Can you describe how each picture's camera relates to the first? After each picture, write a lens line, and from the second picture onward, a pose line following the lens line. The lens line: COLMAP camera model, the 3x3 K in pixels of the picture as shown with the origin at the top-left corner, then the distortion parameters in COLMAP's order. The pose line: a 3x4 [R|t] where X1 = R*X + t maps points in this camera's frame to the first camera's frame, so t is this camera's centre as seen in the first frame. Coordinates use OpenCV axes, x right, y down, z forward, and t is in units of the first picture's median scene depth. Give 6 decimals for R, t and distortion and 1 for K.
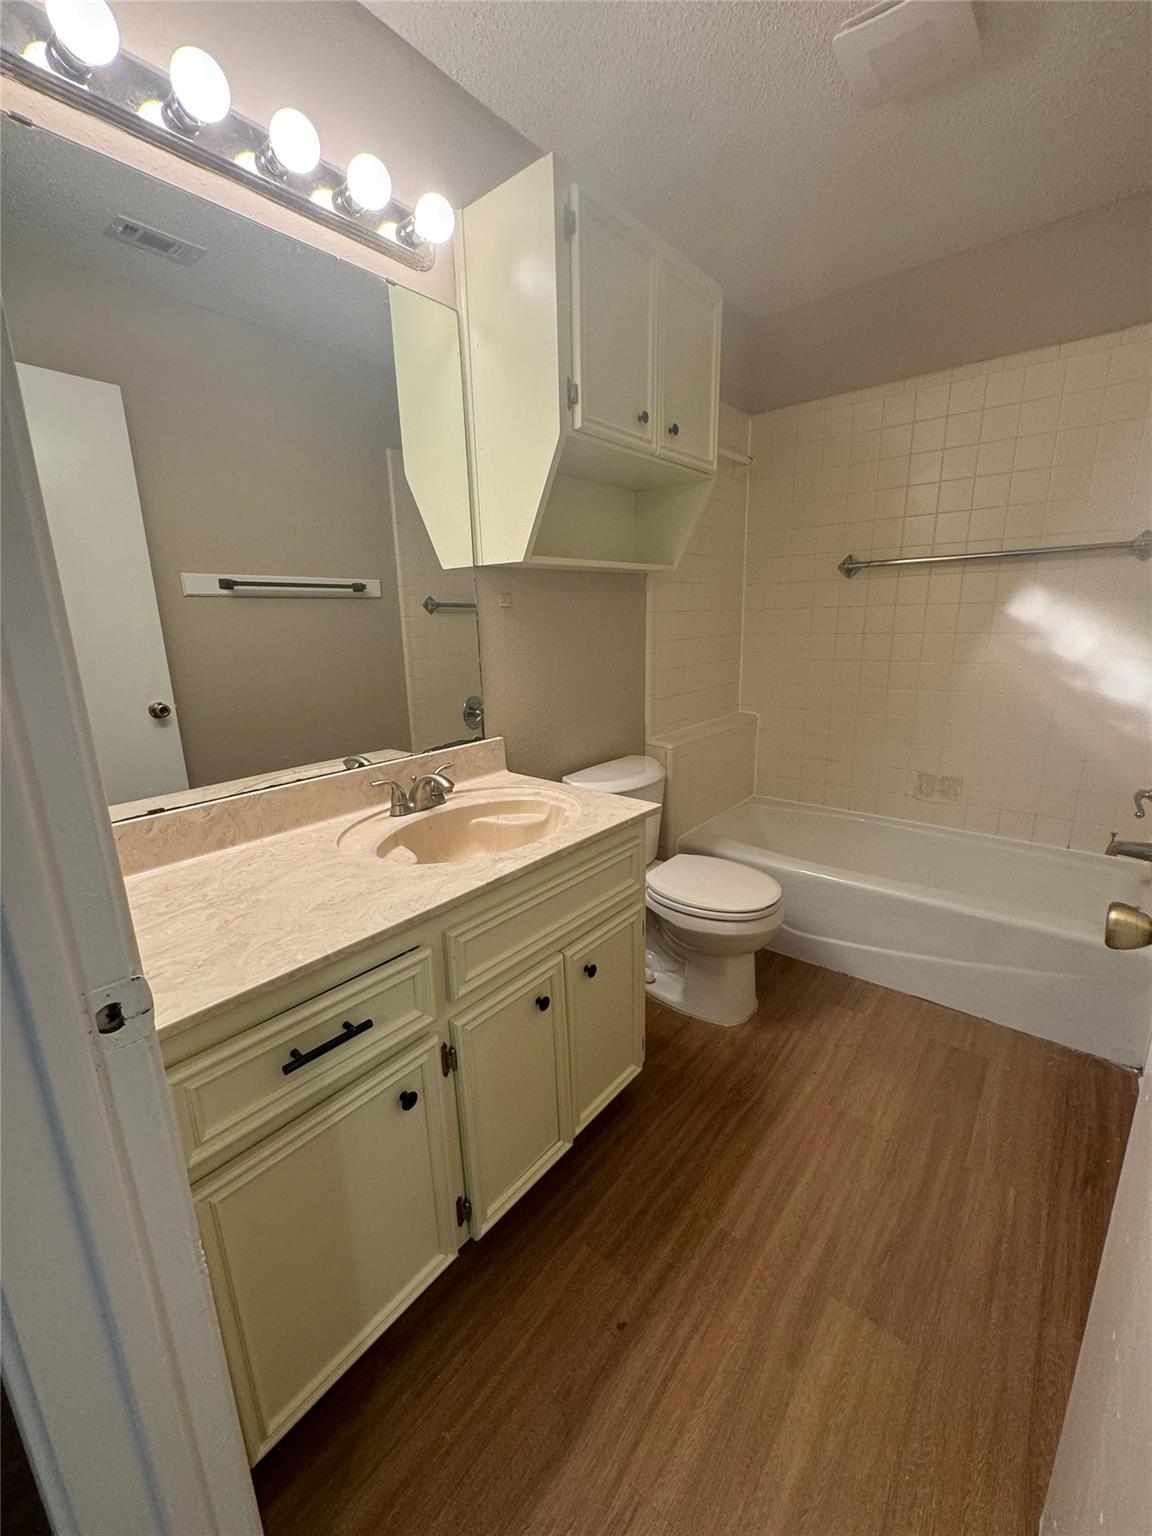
lens RADIAL K [[615.5, 0, 576.0], [0, 615.5, 768.0], [0, 0, 1]] dist [-0.006070, 0.000146]
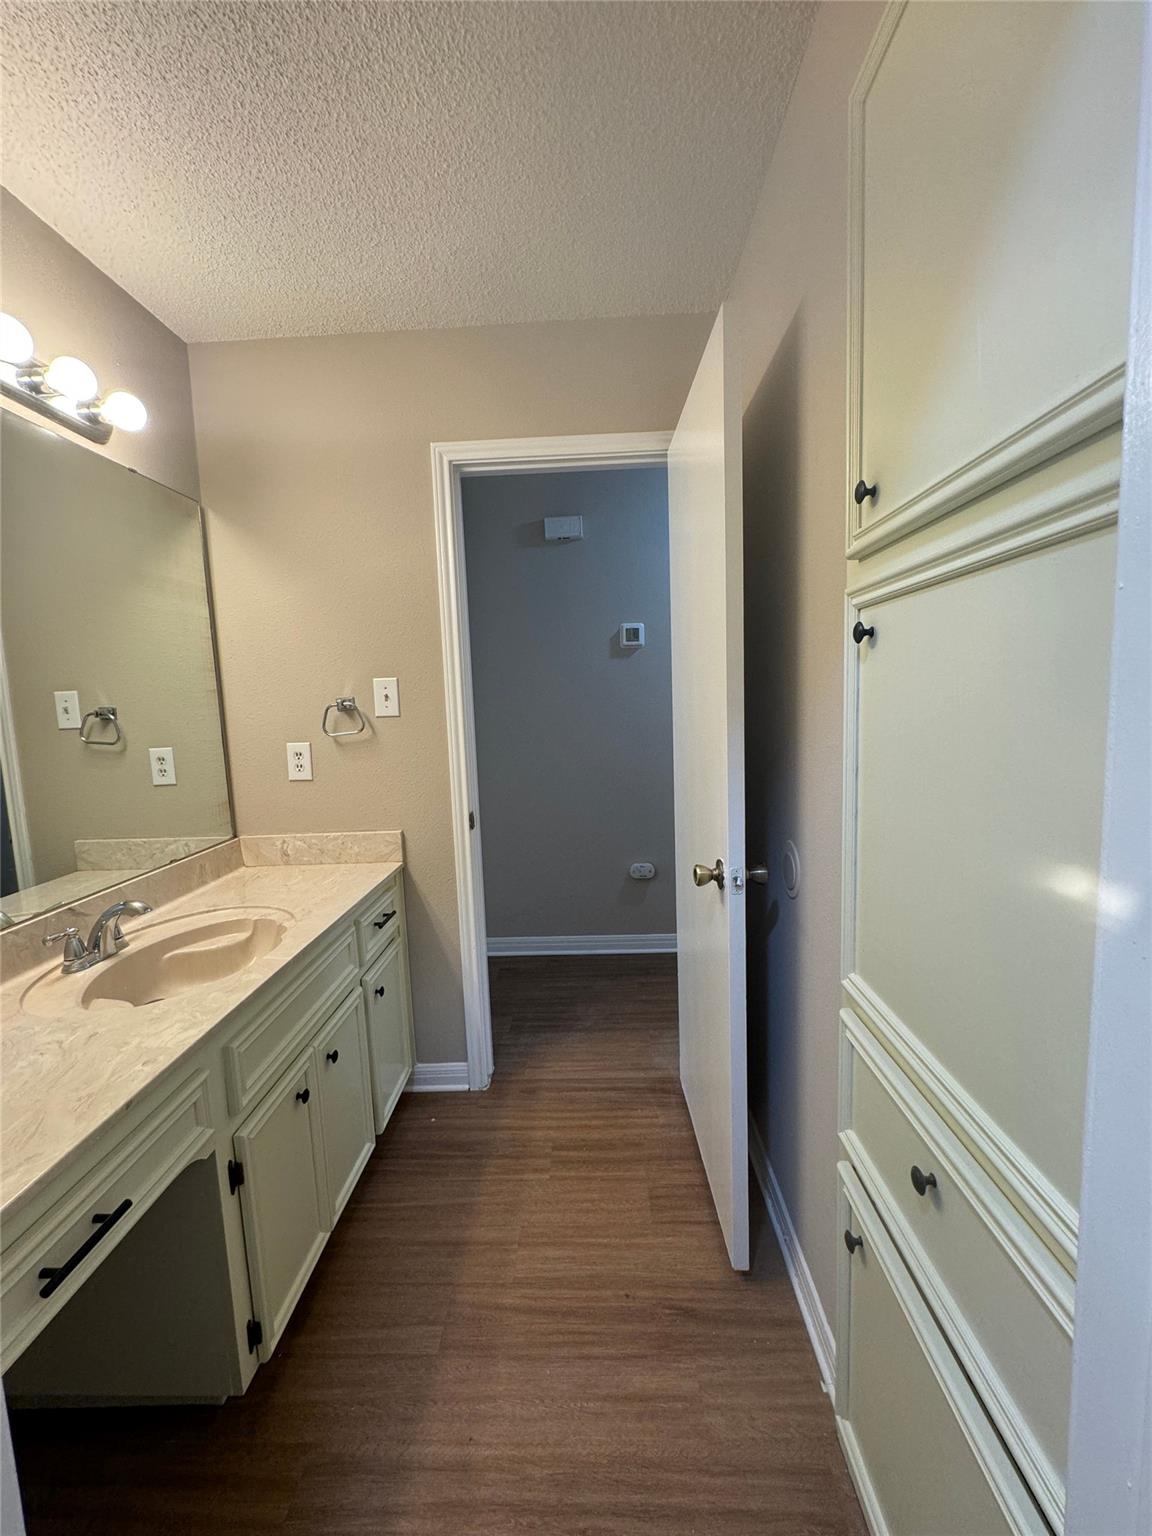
lens RADIAL K [[612.2, 0, 584.5], [0, 612.2, 772.7], [0, 0, 1]] dist [-0.041318, -0.000011]
pose [[0.763943, -0.078008, 0.640552, -0.271336], [0.173423, 0.980965, -0.087366, -0.000899], [-0.621544, 0.177828, 0.762929, -0.195214]]
